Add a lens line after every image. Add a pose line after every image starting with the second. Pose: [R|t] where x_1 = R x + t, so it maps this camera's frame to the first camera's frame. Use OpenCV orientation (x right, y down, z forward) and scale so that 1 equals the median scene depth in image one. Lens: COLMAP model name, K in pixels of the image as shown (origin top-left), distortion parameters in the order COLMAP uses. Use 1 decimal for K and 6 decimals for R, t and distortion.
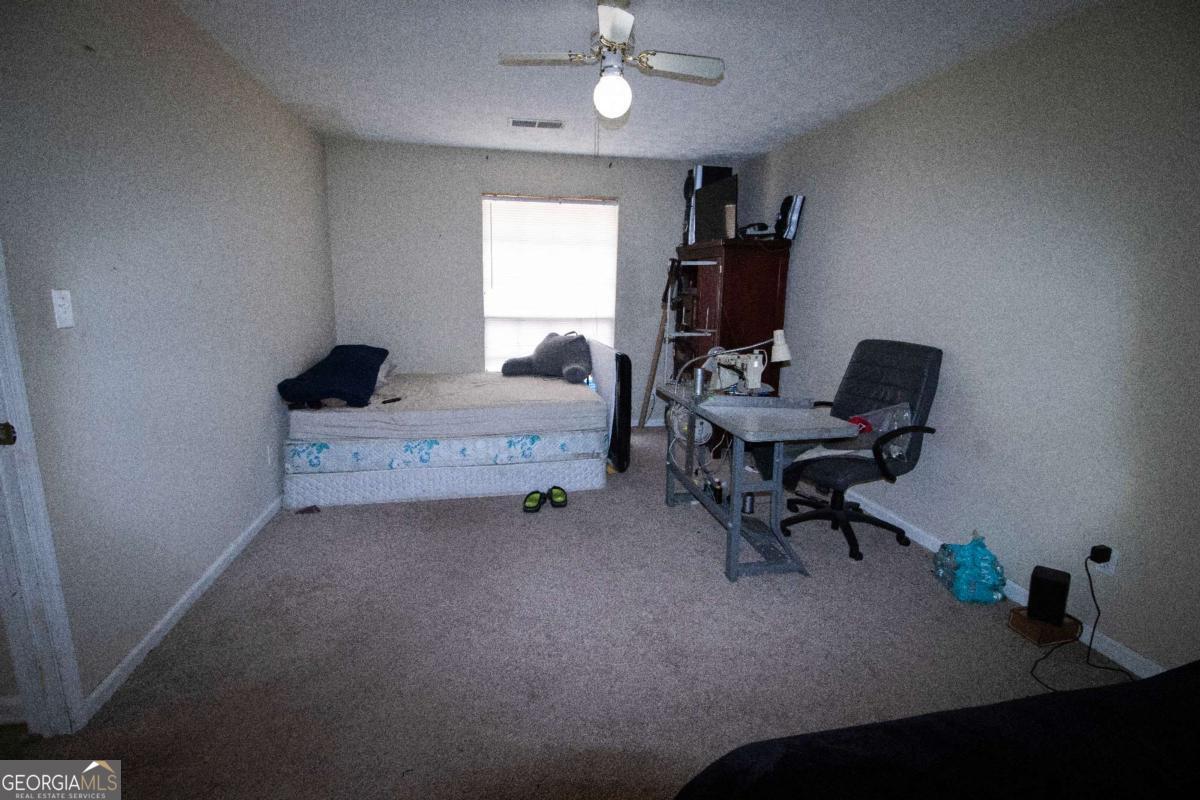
lens RADIAL K [[557.3, 0, 596.2], [0, 557.3, 397.3], [0, 0, 1]] dist [-0.000568, -0.010967]
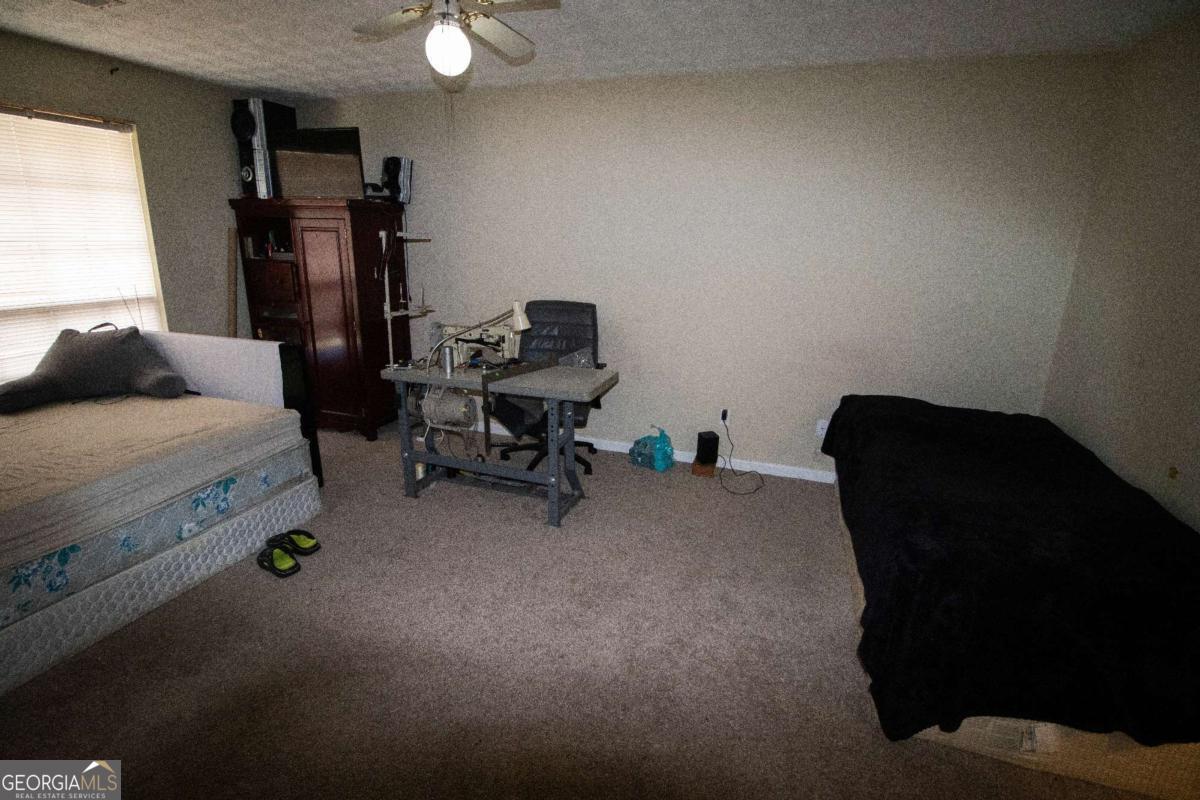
lens RADIAL K [[559.8, 0, 602.5], [0, 559.8, 396.2], [0, 0, 1]] dist [0.001669, -0.010766]
pose [[0.516541, -0.229220, 0.825011, -0.367878], [0.154620, 0.972633, 0.173427, -0.071377], [-0.842186, 0.037981, 0.537847, 0.191279]]
